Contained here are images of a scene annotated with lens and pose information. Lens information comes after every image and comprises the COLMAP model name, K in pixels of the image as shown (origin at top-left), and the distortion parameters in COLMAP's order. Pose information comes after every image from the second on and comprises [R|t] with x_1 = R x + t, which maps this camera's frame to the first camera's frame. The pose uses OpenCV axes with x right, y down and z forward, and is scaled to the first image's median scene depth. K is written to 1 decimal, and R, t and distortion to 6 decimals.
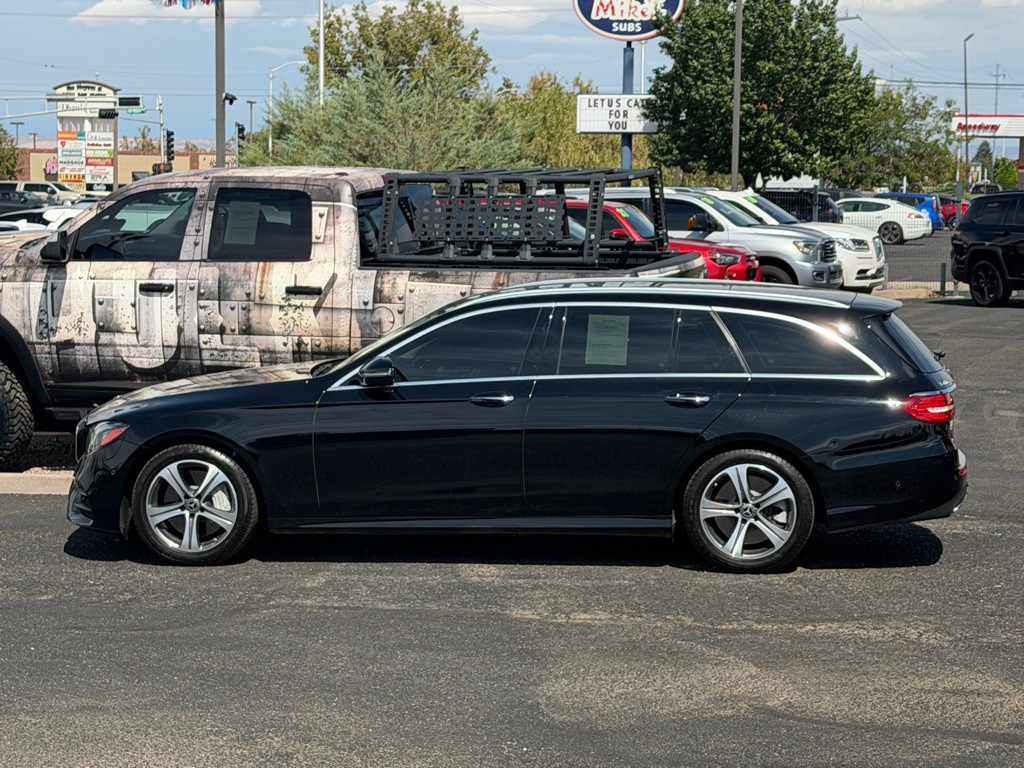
lens RADIAL K [[2320.4, 0, 511.6], [0, 2320.4, 384.9], [0, 0, 1]] dist [0.132620, 0.222450]
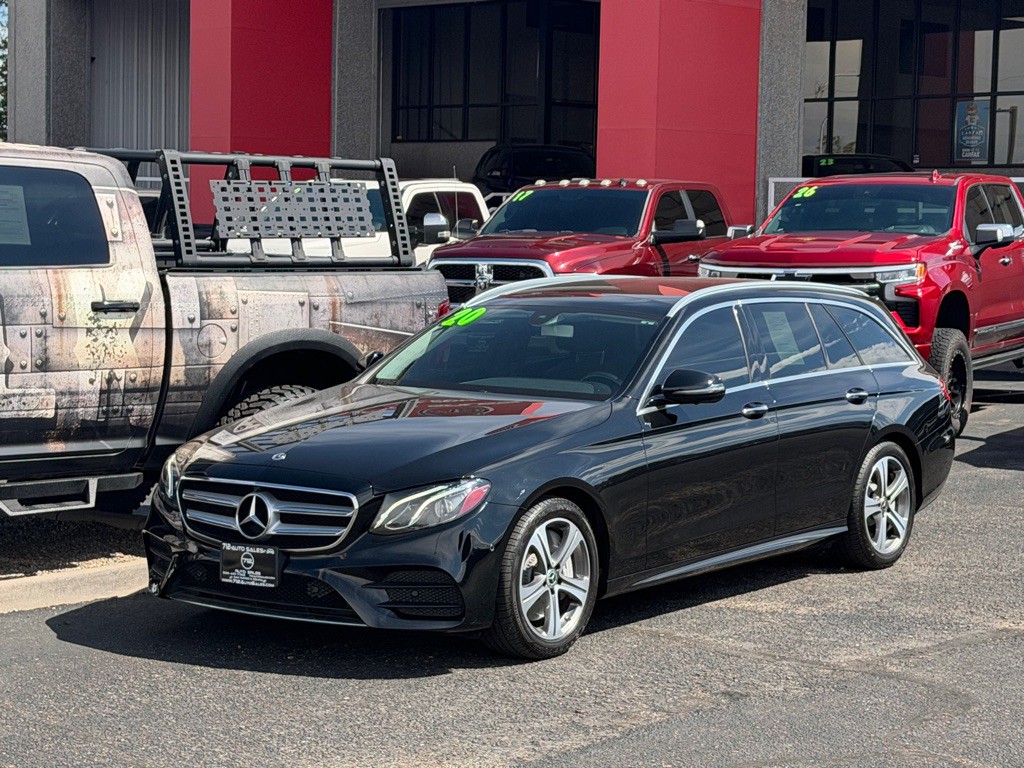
lens RADIAL K [[2314.7, 0, 509.8], [0, 2314.7, 379.6], [0, 0, 1]] dist [0.132508, 0.123758]
pose [[0.477693, -0.056520, 0.876707, -0.661783], [0.067071, 0.997362, 0.027753, -0.028986], [-0.875963, 0.045544, 0.480224, 0.526948]]
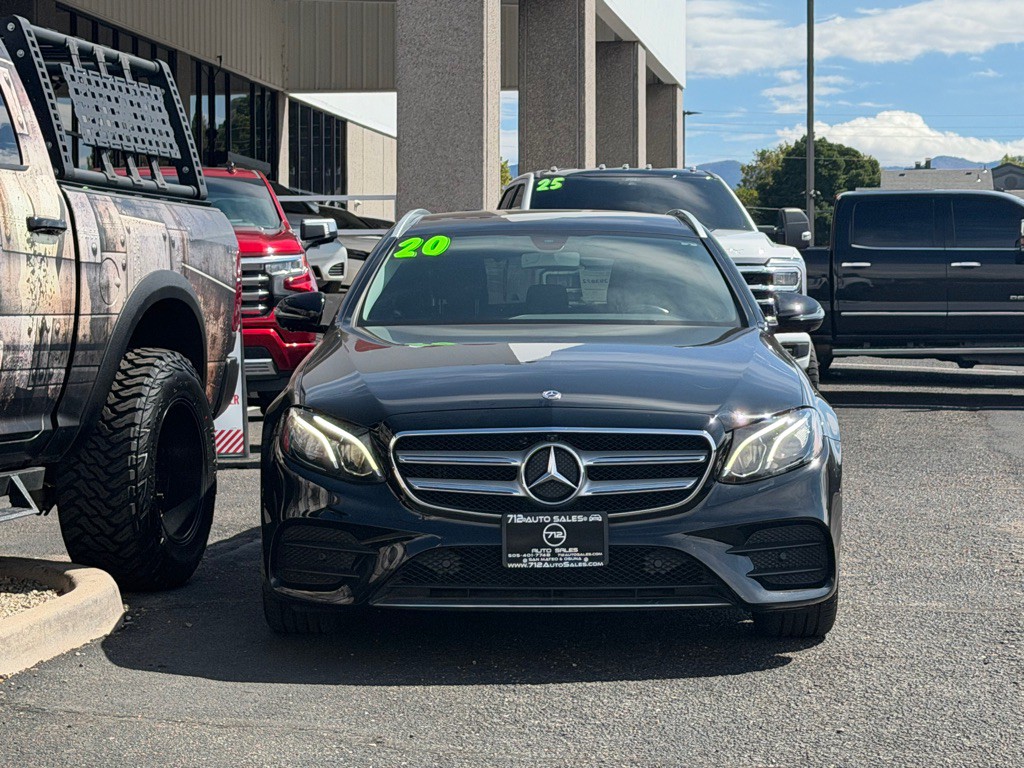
lens RADIAL K [[2319.4, 0, 520.5], [0, 2319.4, 387.6], [0, 0, 1]] dist [0.137046, 0.200405]
pose [[-0.122414, -0.032426, 0.991949, -0.604391], [0.091841, 0.994808, 0.043854, -0.017584], [-0.988221, 0.096470, -0.118800, 0.940024]]
